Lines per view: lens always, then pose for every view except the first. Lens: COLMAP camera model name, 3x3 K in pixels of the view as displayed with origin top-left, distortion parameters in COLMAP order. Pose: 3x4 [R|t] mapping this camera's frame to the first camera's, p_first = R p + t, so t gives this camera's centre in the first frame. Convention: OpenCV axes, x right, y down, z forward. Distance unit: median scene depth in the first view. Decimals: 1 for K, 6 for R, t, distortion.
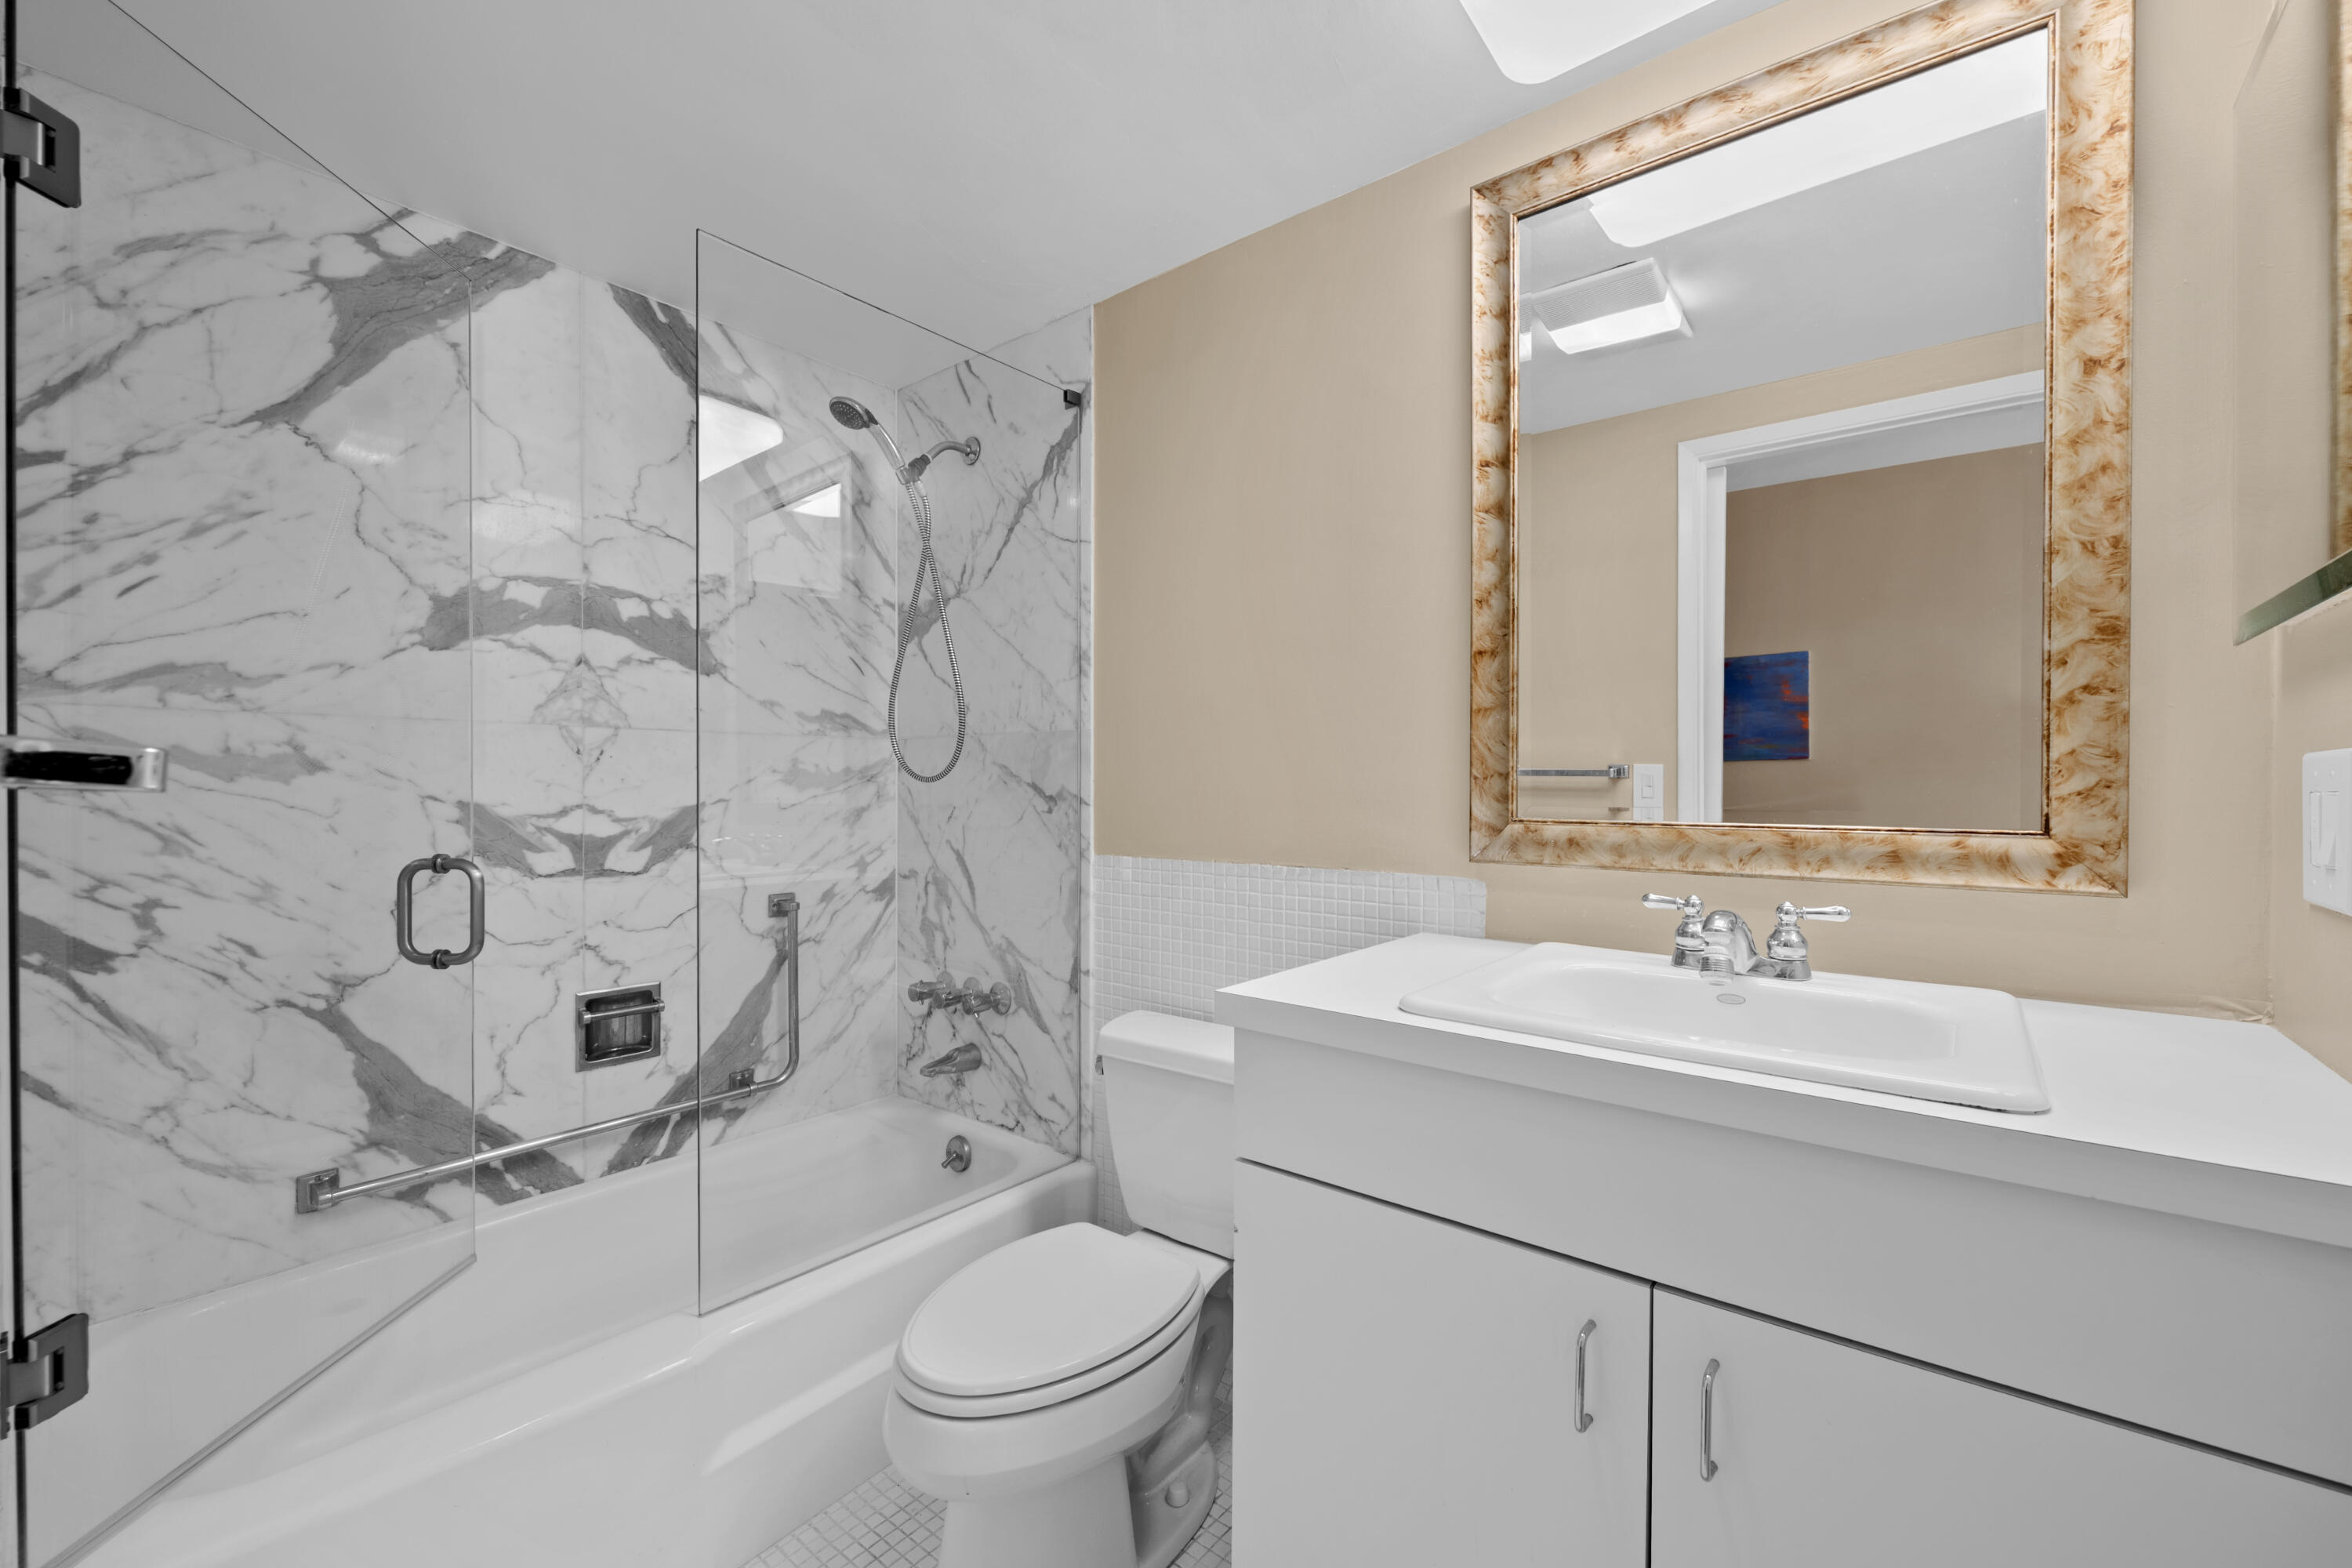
lens RADIAL K [[942.3, 0, 1178.4], [0, 942.3, 795.9], [0, 0, 1]] dist [-0.002177, -0.002963]
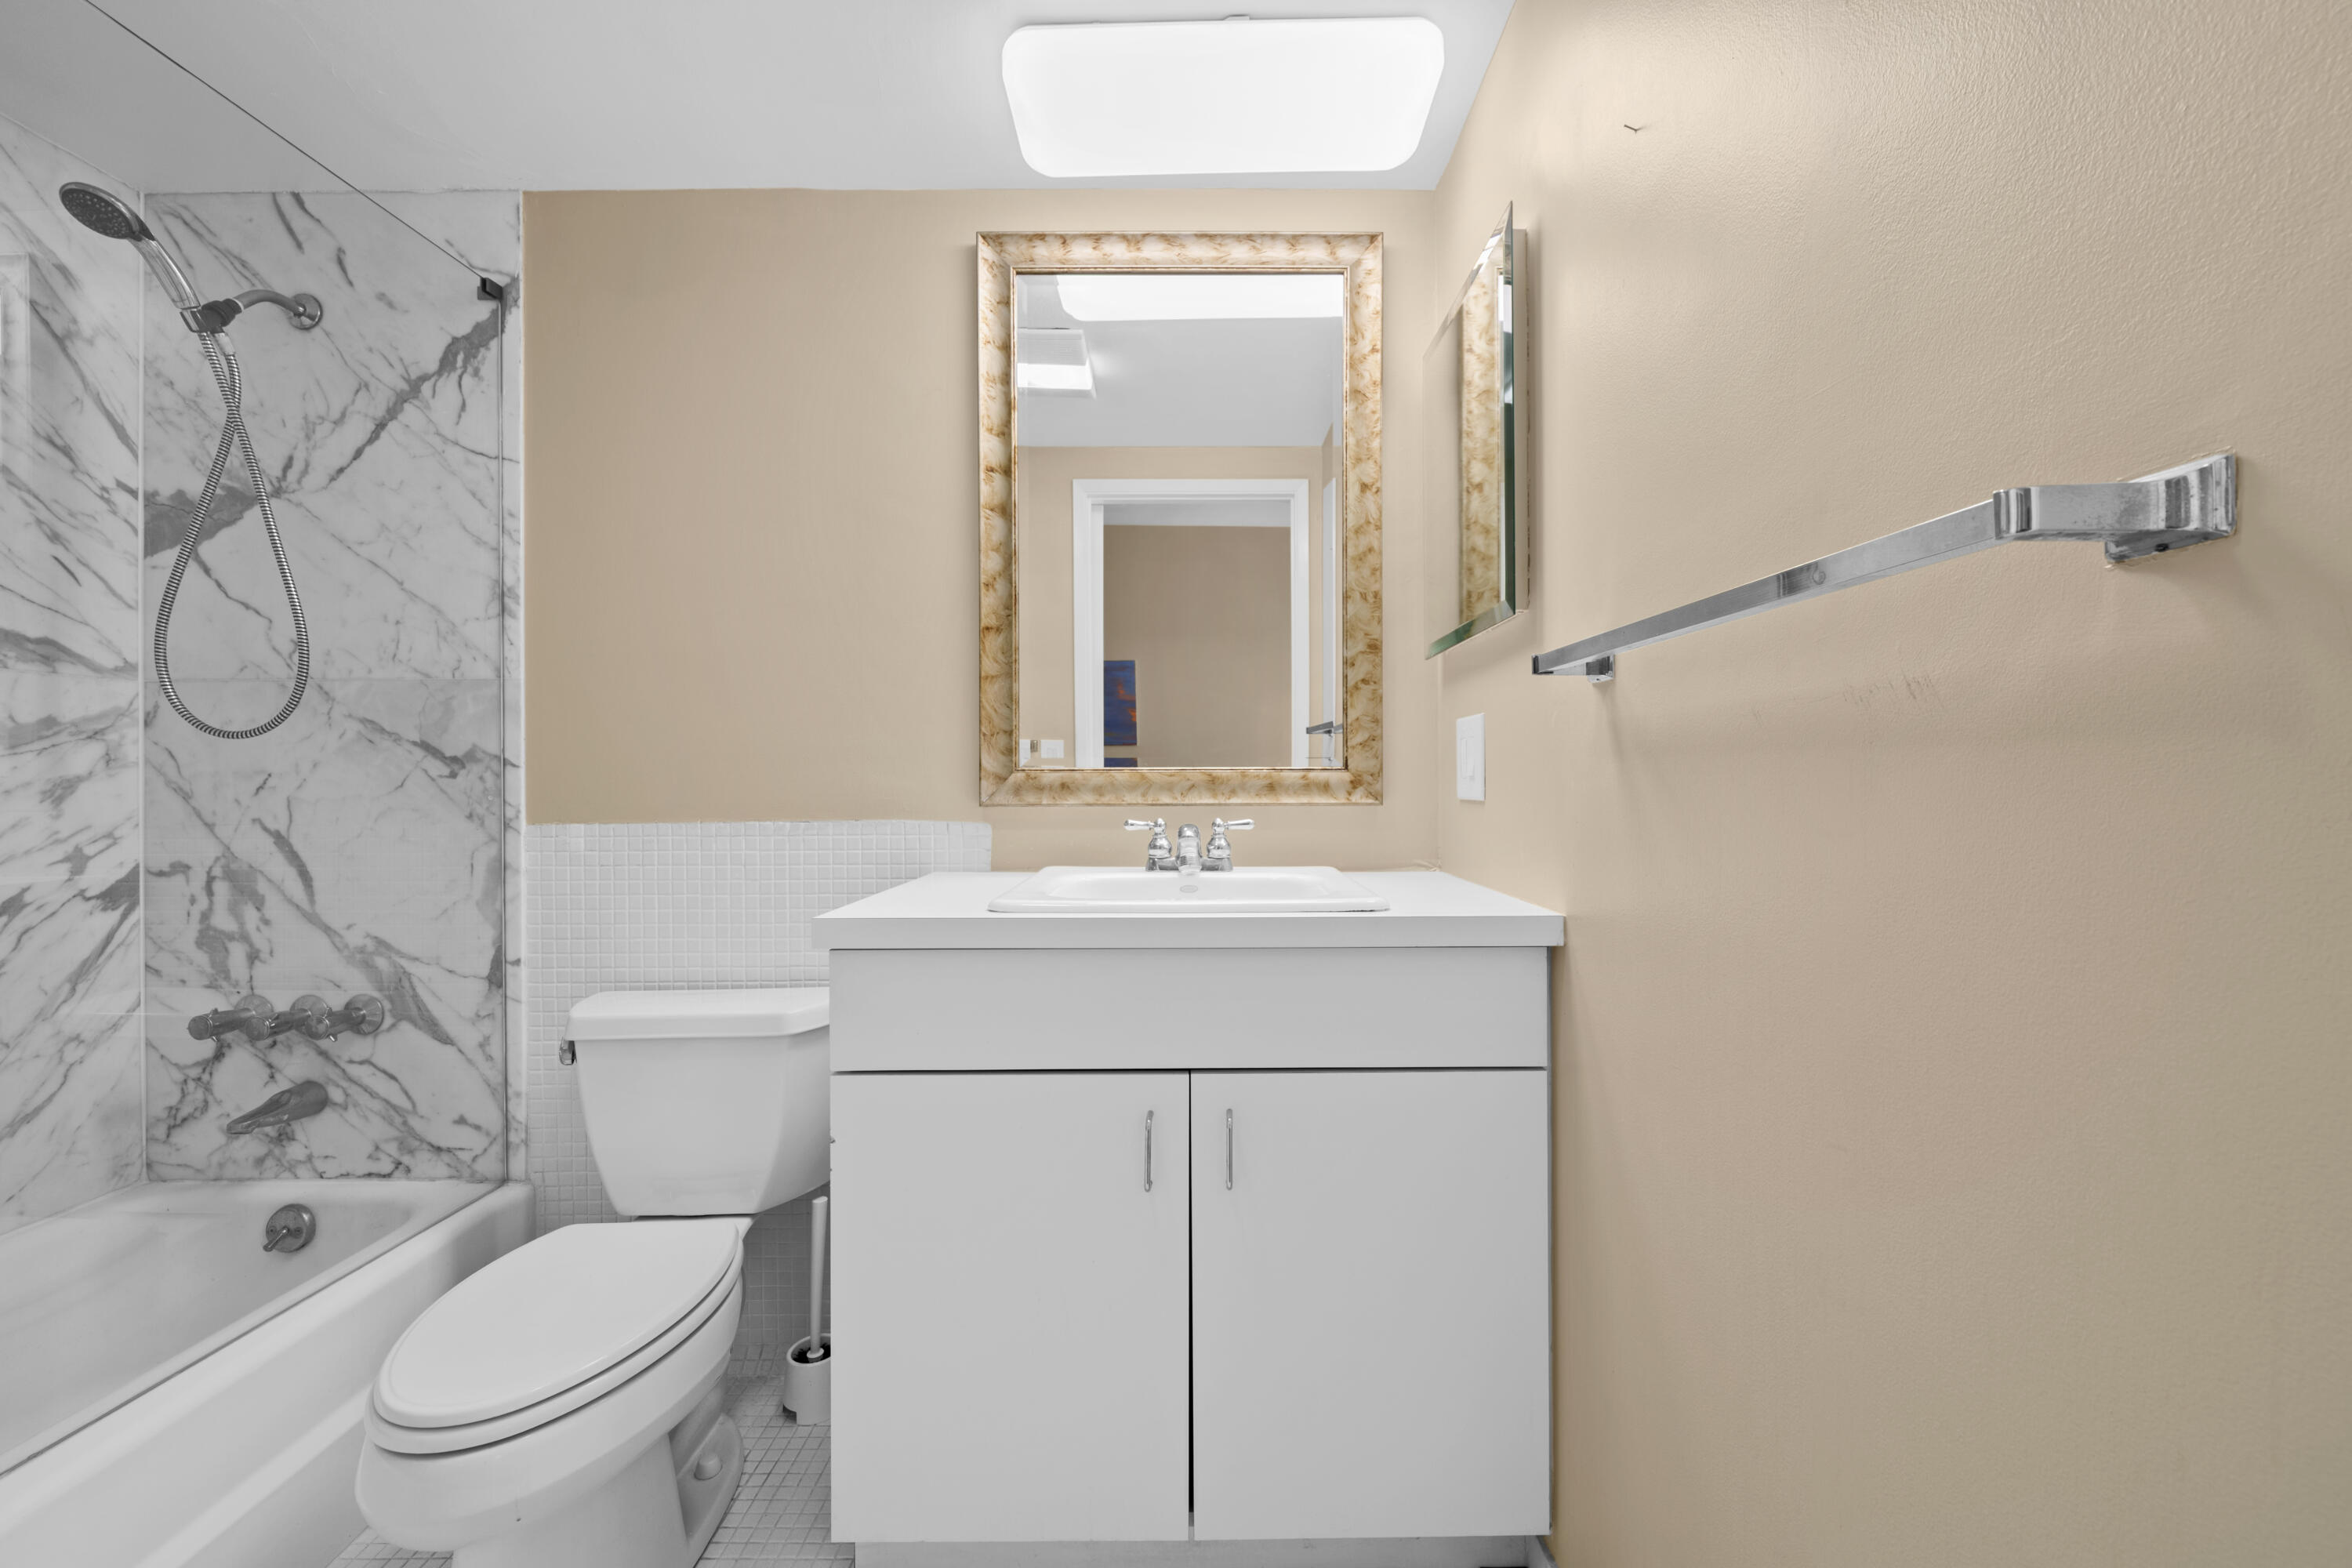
lens RADIAL K [[942.3, 0, 1173.2], [0, 942.3, 782.0], [0, 0, 1]] dist [-0.002177, -0.002963]
pose [[0.780181, -0.004362, 0.625539, -0.202311], [0.010260, 0.999930, -0.005824, 0.042357], [-0.625470, 0.010962, 0.780171, -0.054035]]
